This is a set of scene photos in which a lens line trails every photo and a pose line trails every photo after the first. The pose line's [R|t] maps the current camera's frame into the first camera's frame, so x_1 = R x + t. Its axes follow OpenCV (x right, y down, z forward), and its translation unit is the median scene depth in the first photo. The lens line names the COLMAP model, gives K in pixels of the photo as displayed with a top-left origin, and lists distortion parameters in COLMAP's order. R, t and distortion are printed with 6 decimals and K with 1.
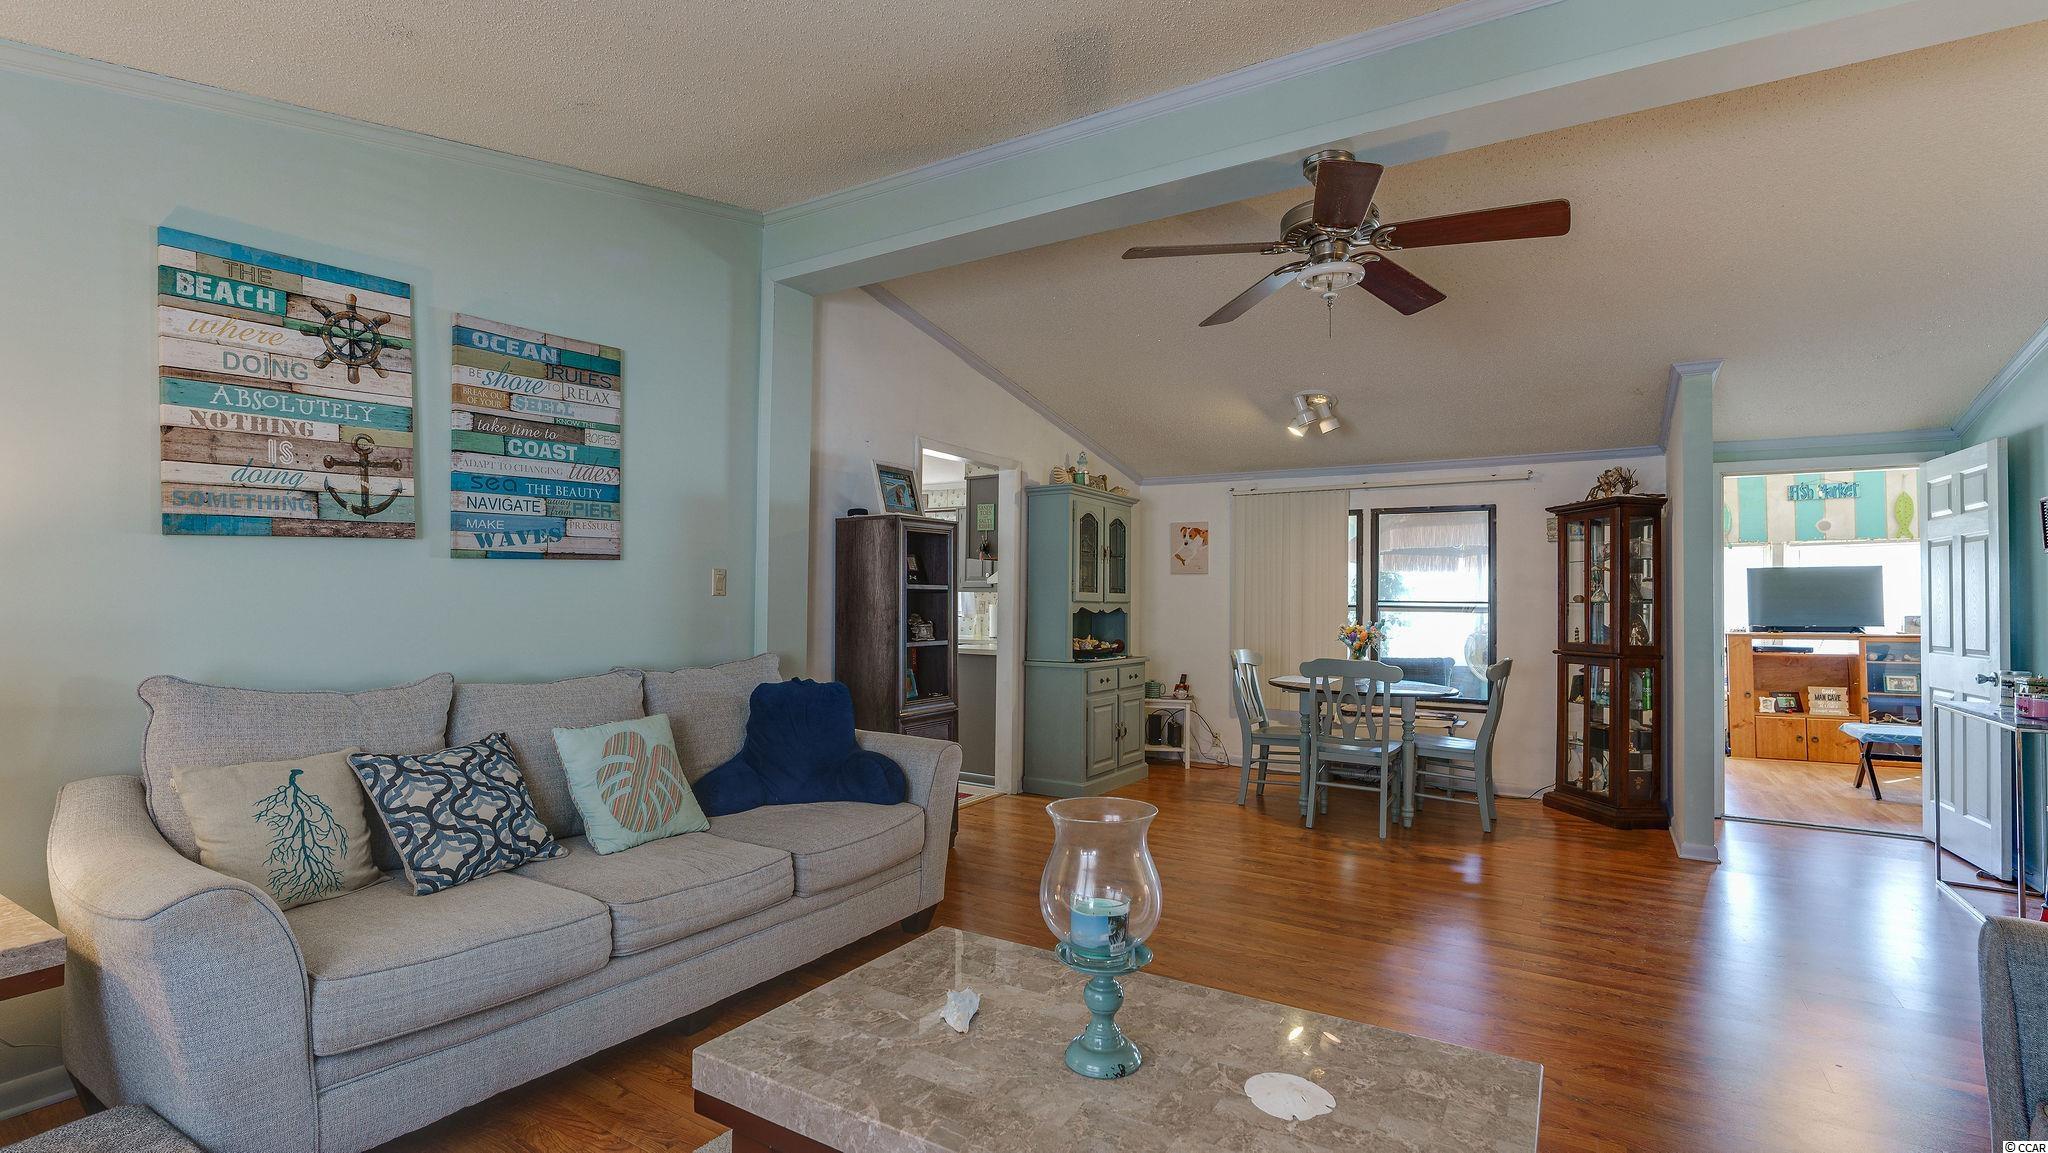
lens RADIAL K [[921.1, 0, 1013.3], [0, 921.1, 576.7], [0, 0, 1]] dist [-0.011816, -0.000205]
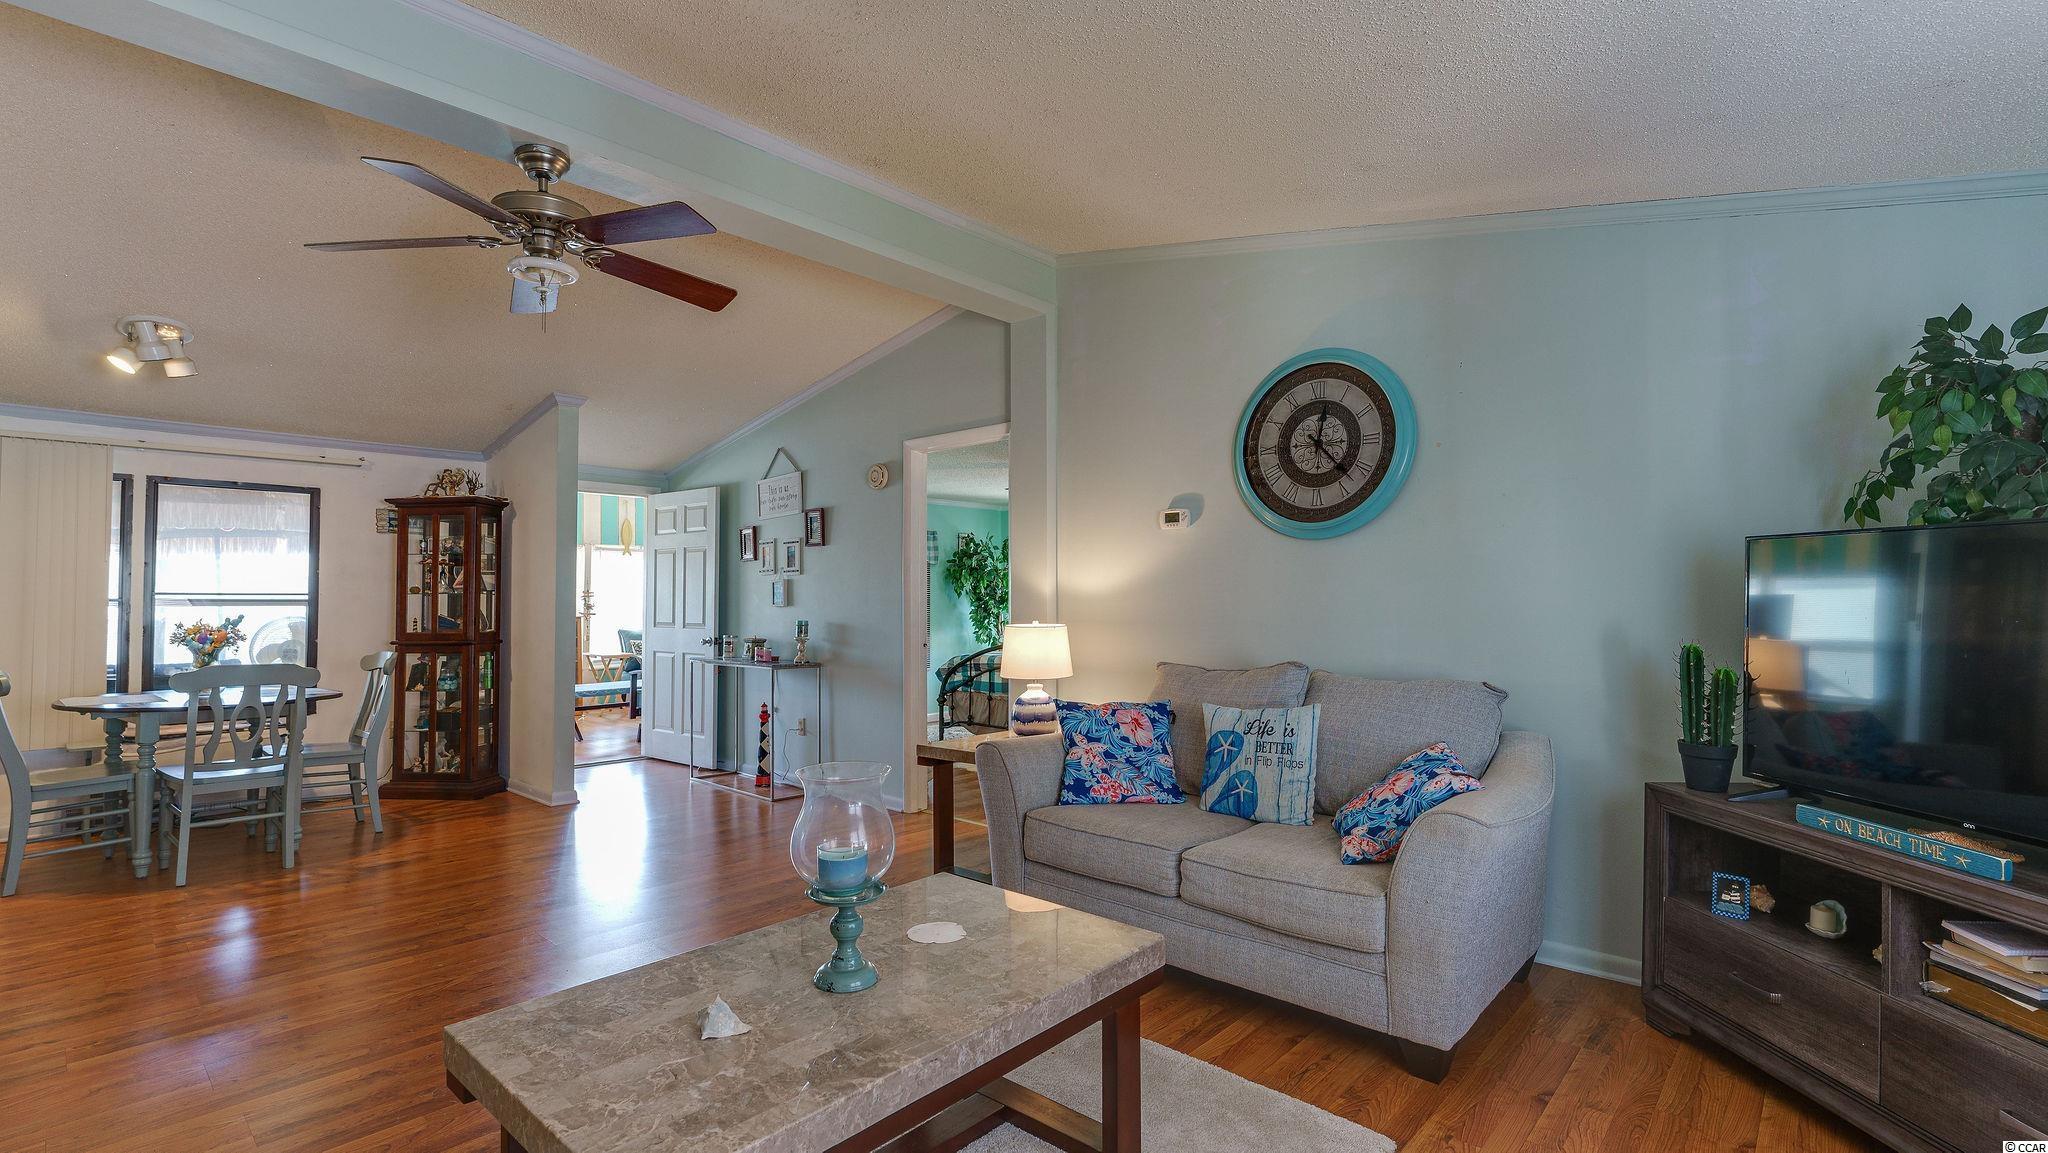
lens RADIAL K [[921.1, 0, 1019.7], [0, 921.1, 578.7], [0, 0, 1]] dist [-0.011816, -0.000205]
pose [[0.172314, 0.008508, 0.985005, -0.450281], [-0.022057, 0.999745, -0.004777, 0.002253], [-0.984795, -0.020903, 0.172458, 0.250555]]
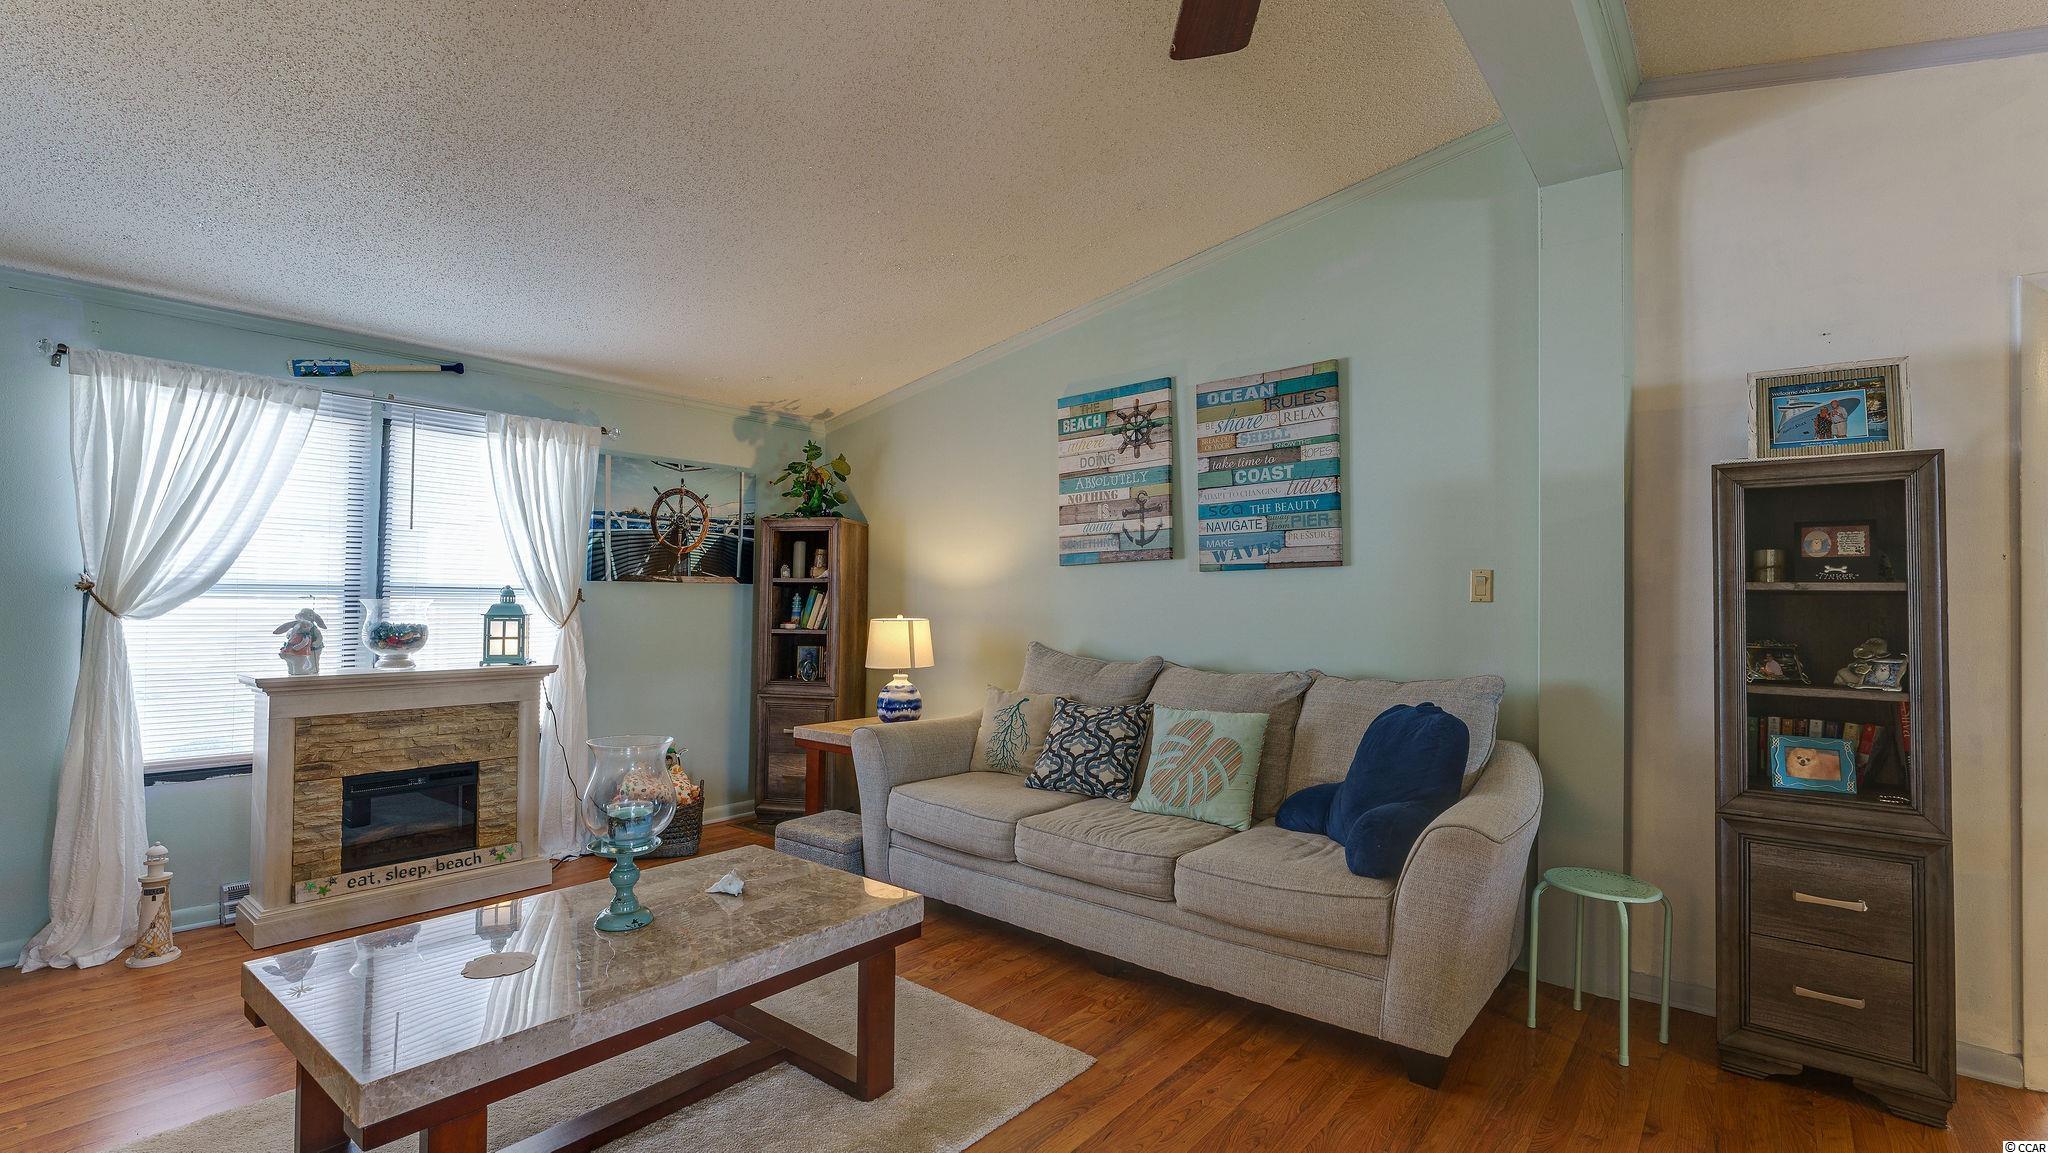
lens RADIAL K [[921.1, 0, 1016.9], [0, 921.1, 575.0], [0, 0, 1]] dist [-0.011816, -0.000205]
pose [[-0.116957, -0.035796, -0.992492, 0.608710], [0.007357, 0.999292, -0.036908, 0.026192], [0.993110, -0.011619, -0.116611, 0.754836]]
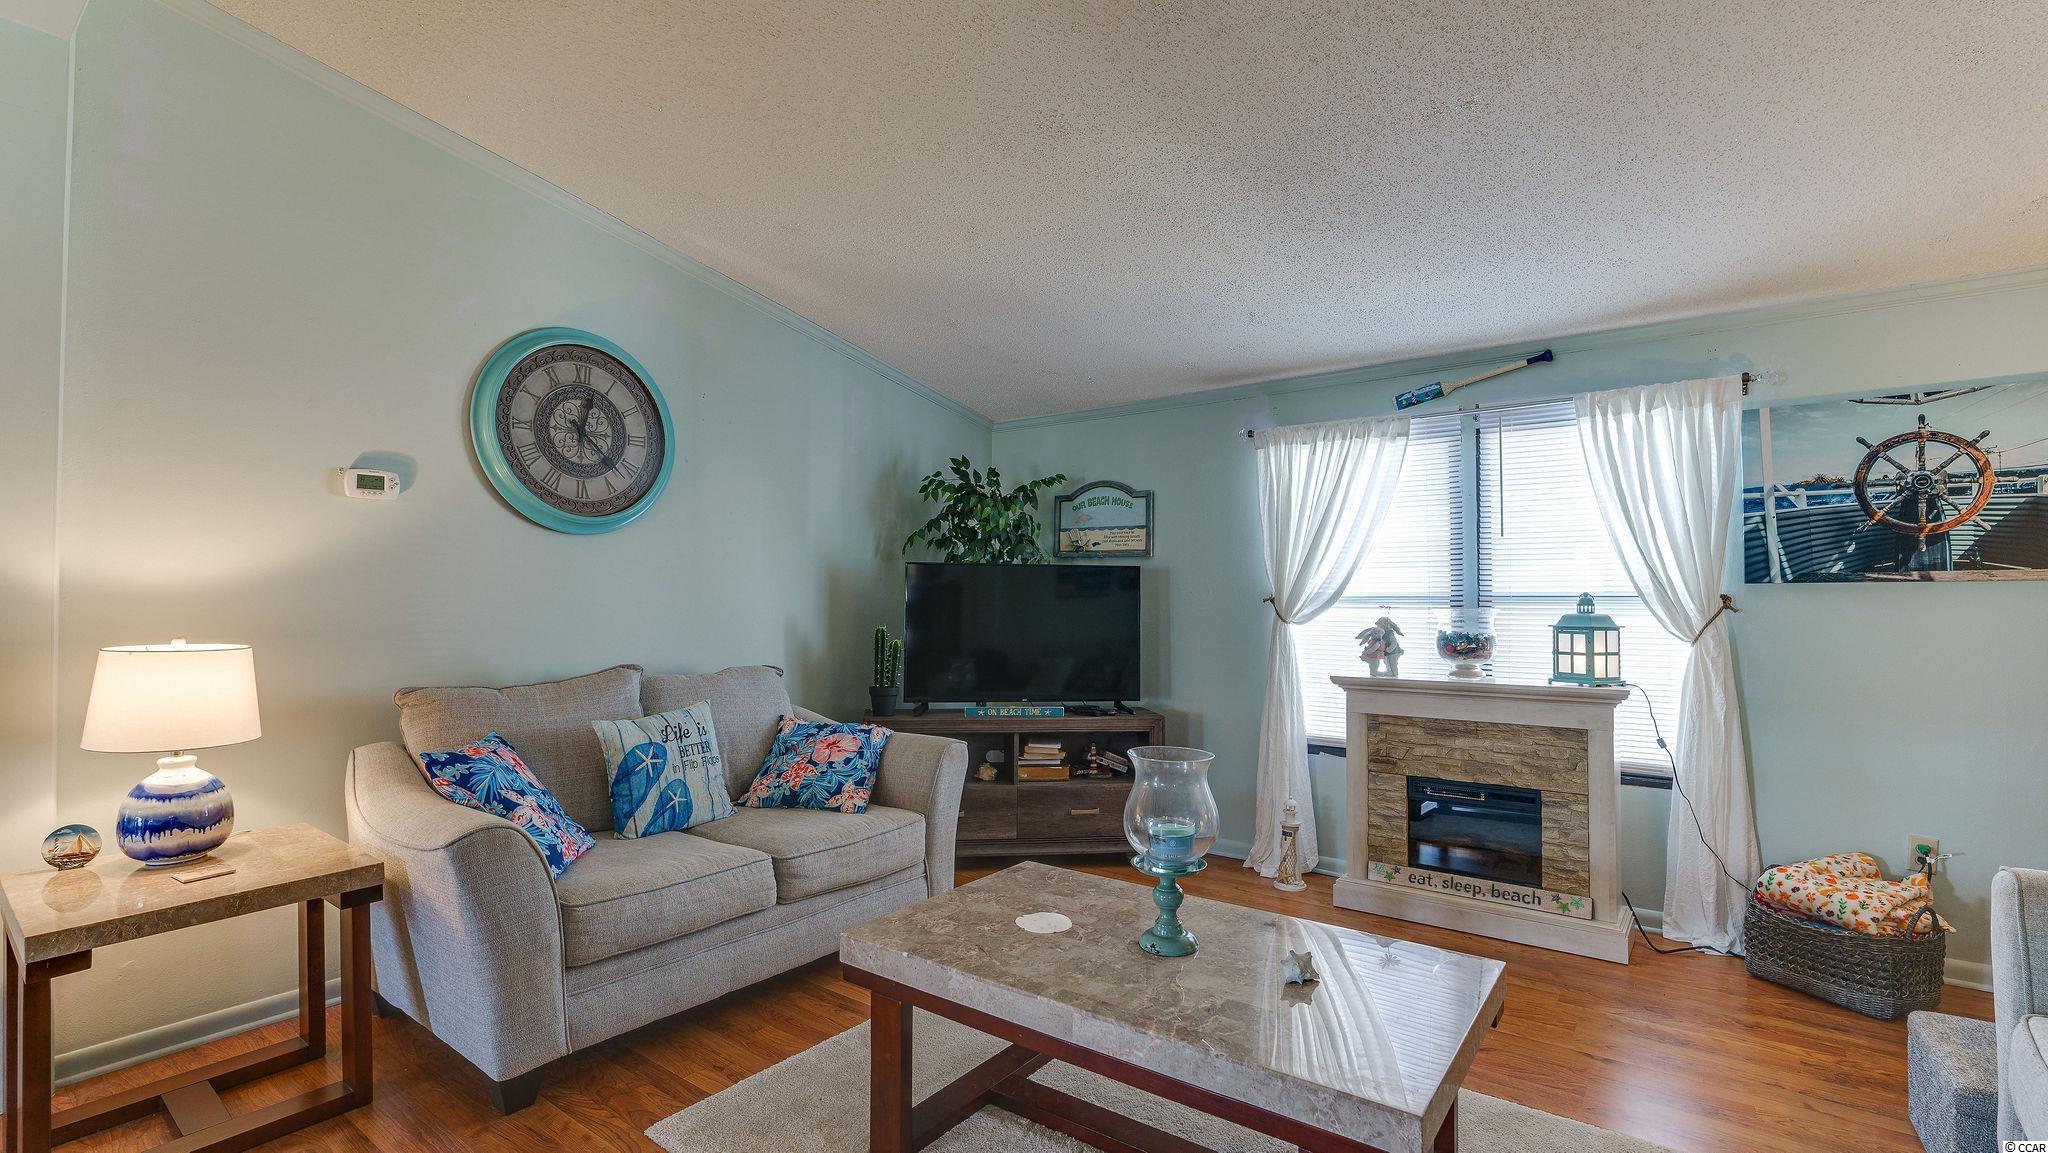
lens RADIAL K [[921.1, 0, 1009.1], [0, 921.1, 573.5], [0, 0, 1]] dist [-0.011816, -0.000205]
pose [[-0.995752, -0.008065, 0.091718, 0.089703], [-0.012778, 0.998621, -0.050912, 0.029743], [-0.091181, -0.051867, -0.994483, 1.008010]]
